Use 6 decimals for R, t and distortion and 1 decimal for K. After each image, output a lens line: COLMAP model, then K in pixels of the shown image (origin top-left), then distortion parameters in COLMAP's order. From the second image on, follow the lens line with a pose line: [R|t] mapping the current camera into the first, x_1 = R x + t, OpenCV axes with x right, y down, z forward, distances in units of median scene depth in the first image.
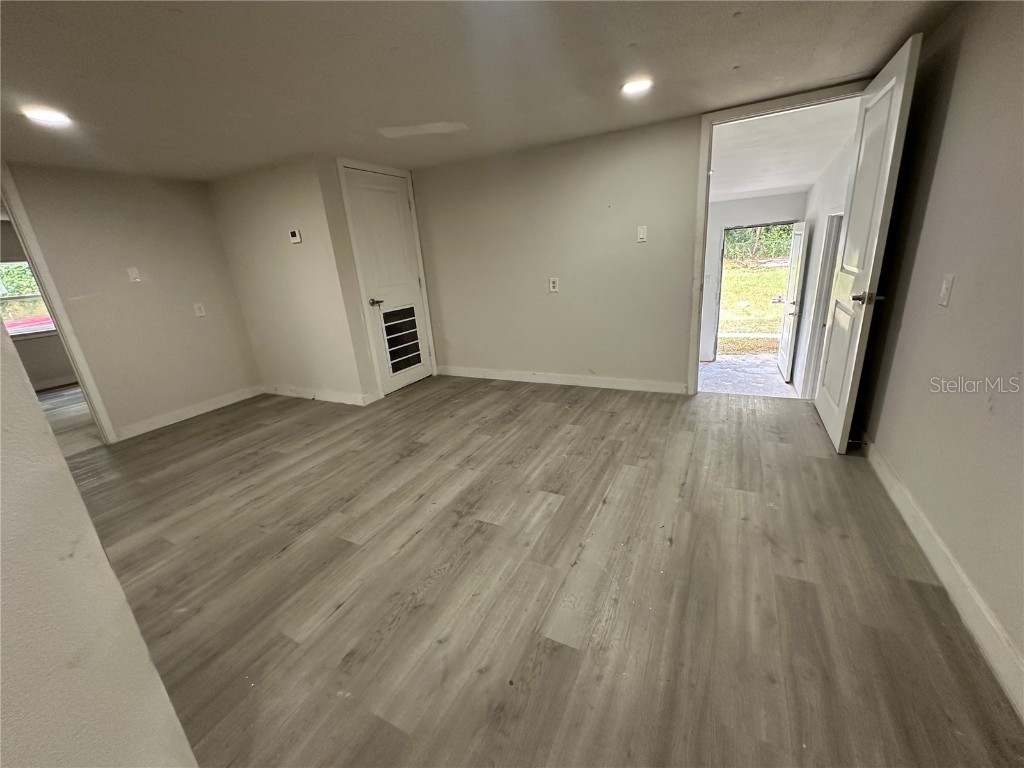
lens RADIAL K [[407.7, 0, 512.0], [0, 407.7, 384.0], [0, 0, 1]] dist [-0.002223, 0.000043]
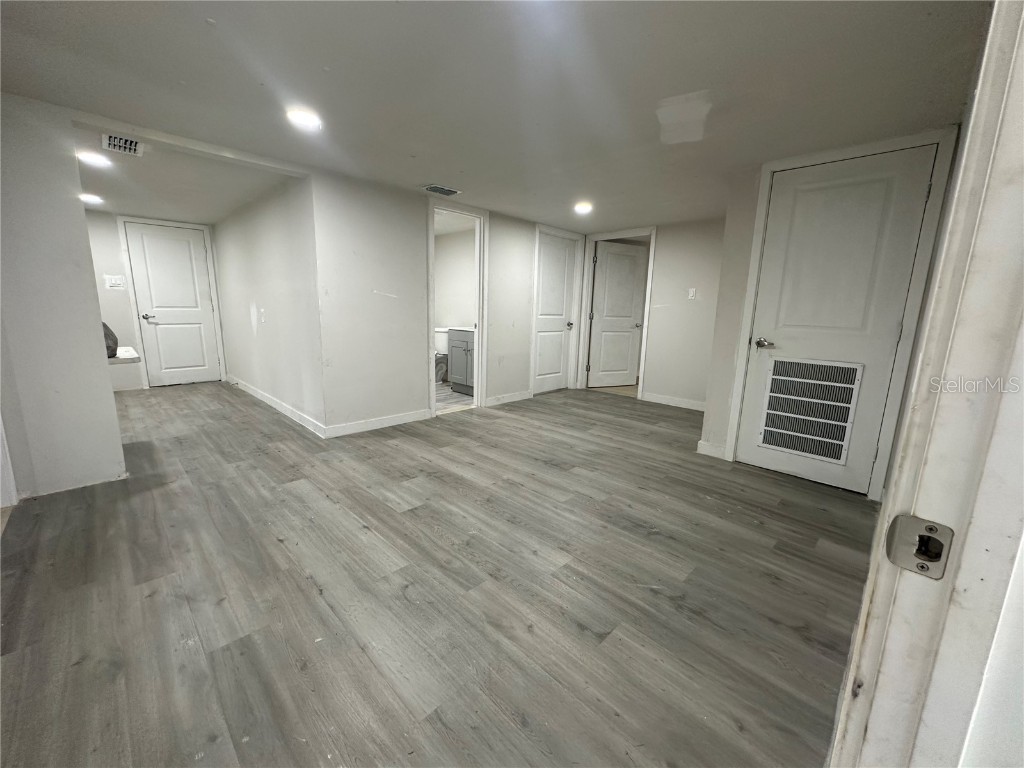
lens RADIAL K [[407.7, 0, 512.0], [0, 407.7, 384.0], [0, 0, 1]] dist [-0.002223, 0.000043]
pose [[-0.293937, 0.240130, -0.925170, 0.674479], [-0.292197, 0.899016, 0.326176, -0.317142], [0.910067, 0.366207, -0.194089, 0.982176]]
